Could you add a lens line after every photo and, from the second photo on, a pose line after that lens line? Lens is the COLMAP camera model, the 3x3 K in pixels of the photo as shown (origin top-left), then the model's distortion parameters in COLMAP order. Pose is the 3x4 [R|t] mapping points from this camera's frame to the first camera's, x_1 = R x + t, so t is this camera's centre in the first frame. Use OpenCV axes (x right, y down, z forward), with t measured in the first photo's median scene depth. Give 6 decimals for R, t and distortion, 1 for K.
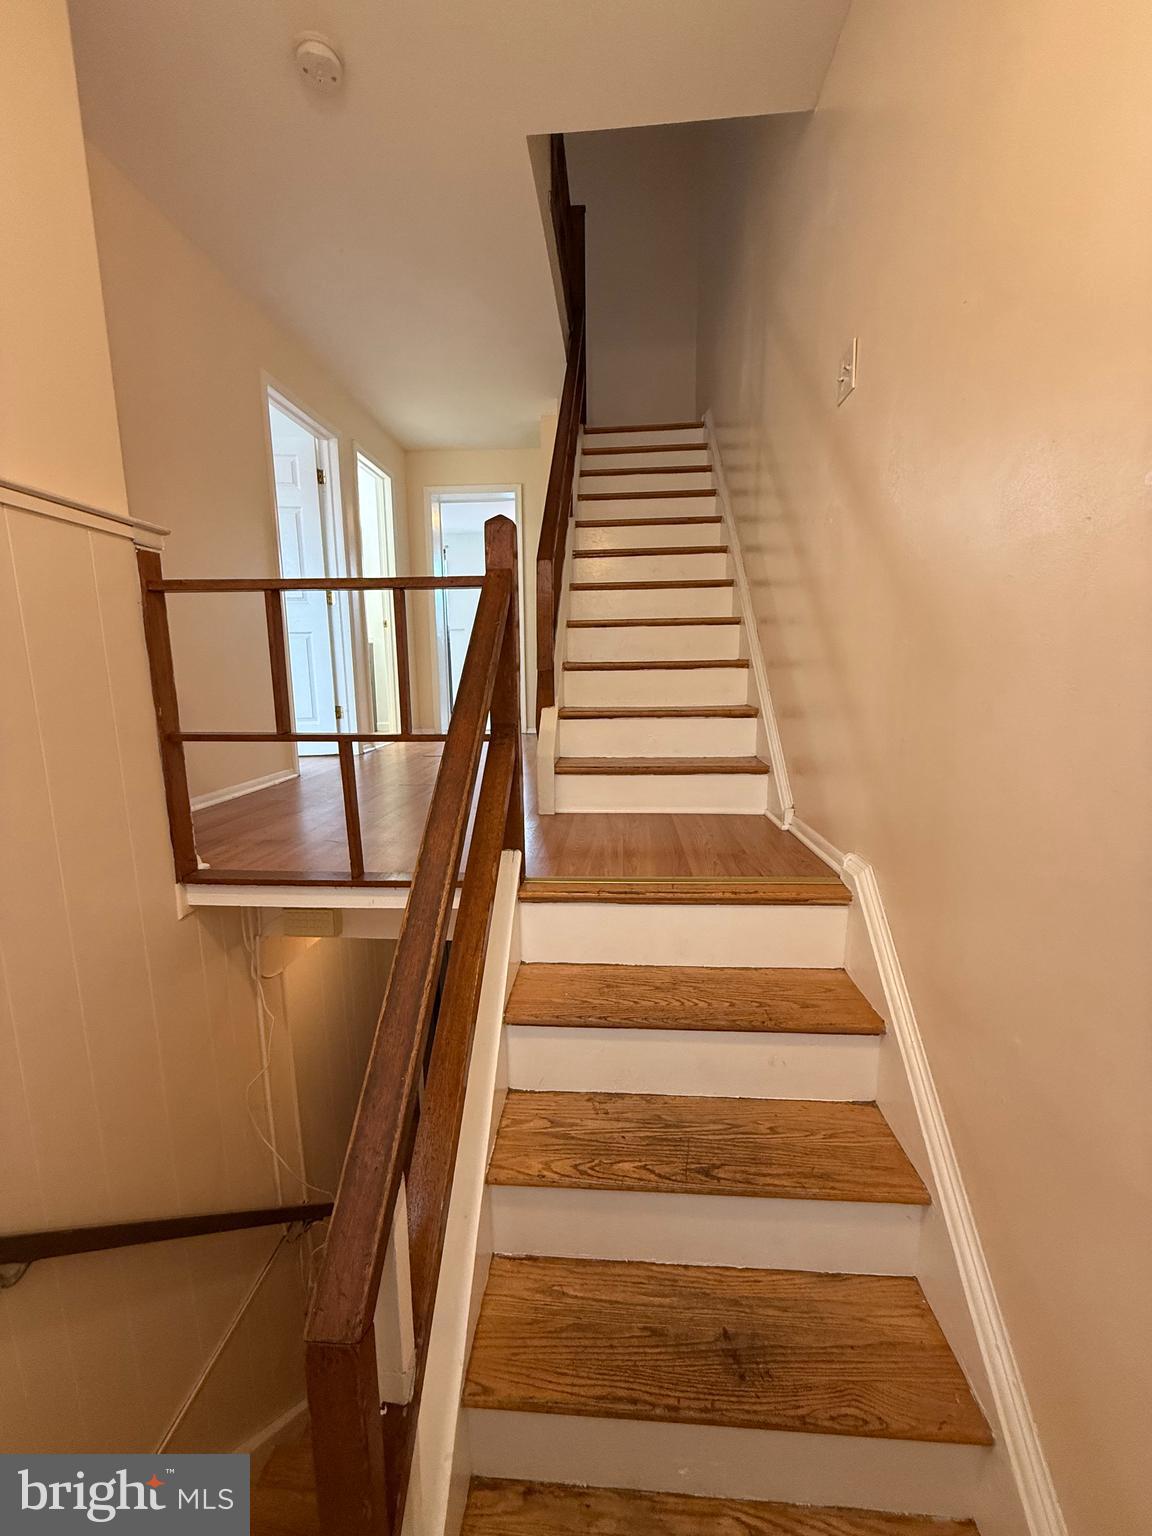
lens RADIAL K [[604.4, 0, 569.3], [0, 604.4, 764.0], [0, 0, 1]] dist [-0.003601, 0.000666]
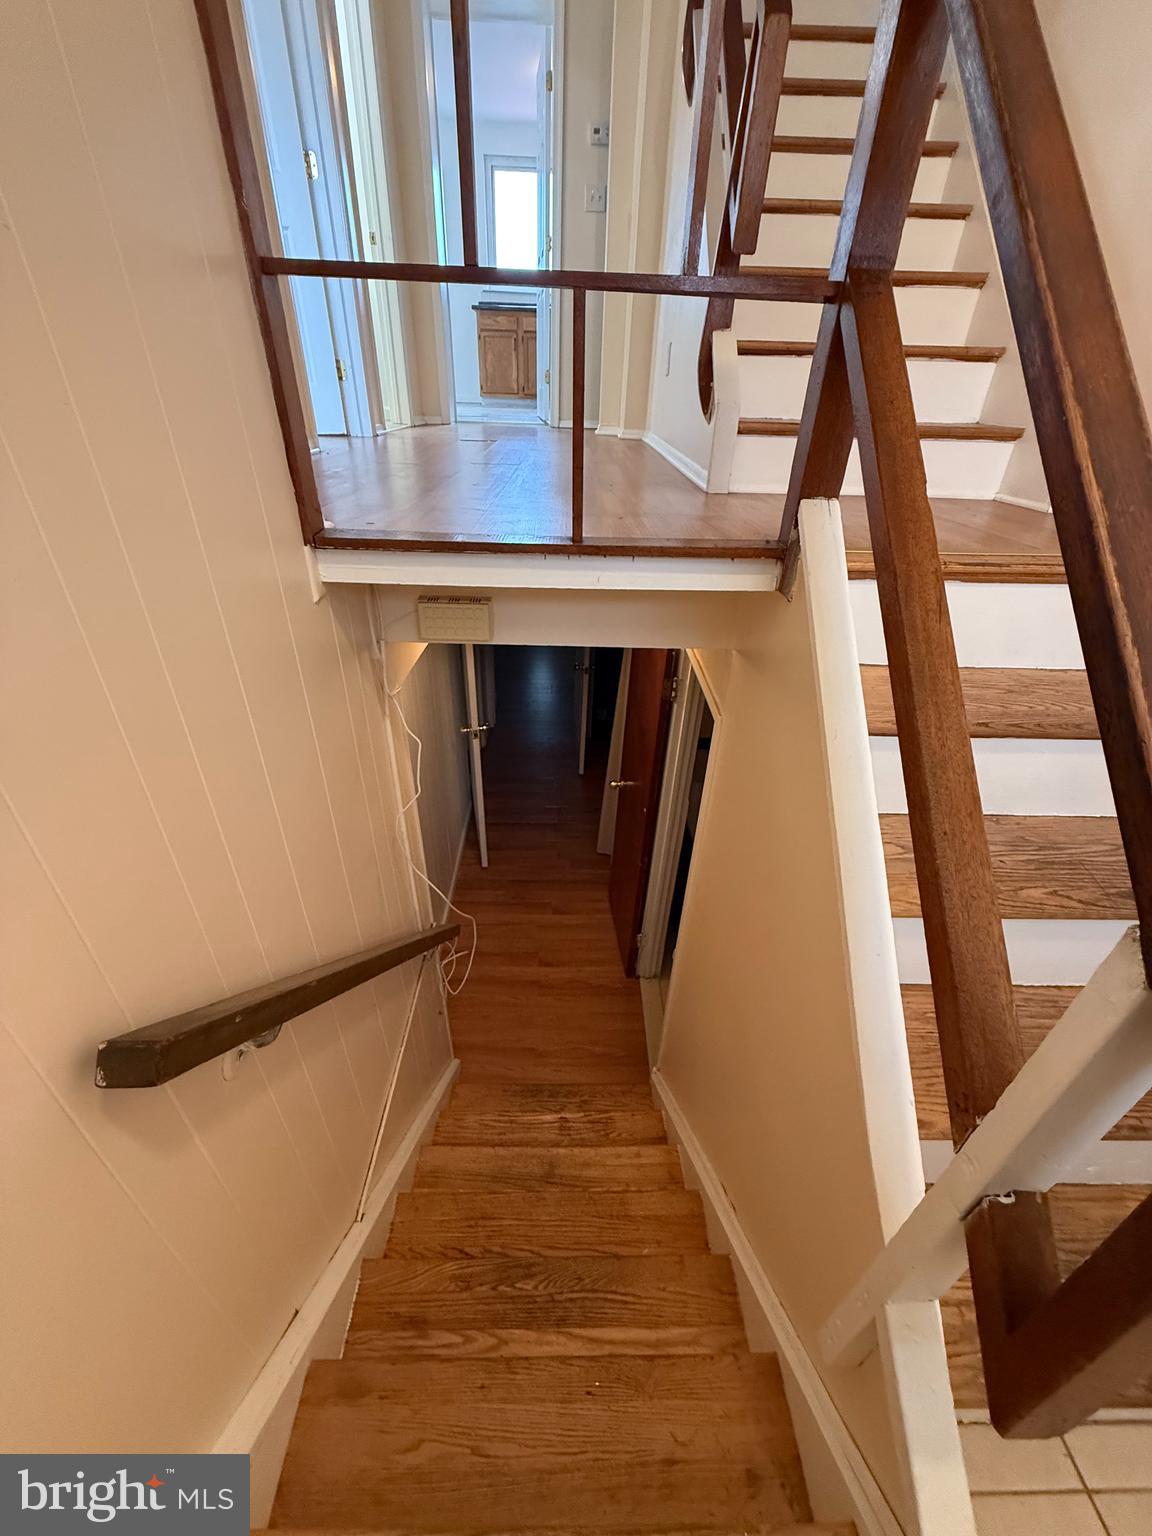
lens RADIAL K [[604.4, 0, 579.0], [0, 604.4, 761.0], [0, 0, 1]] dist [-0.003601, 0.000666]
pose [[0.995735, -0.010723, 0.091635, -0.447561], [-0.025926, 0.920680, 0.389456, 0.161928], [-0.088543, -0.390171, 0.916475, 0.300772]]
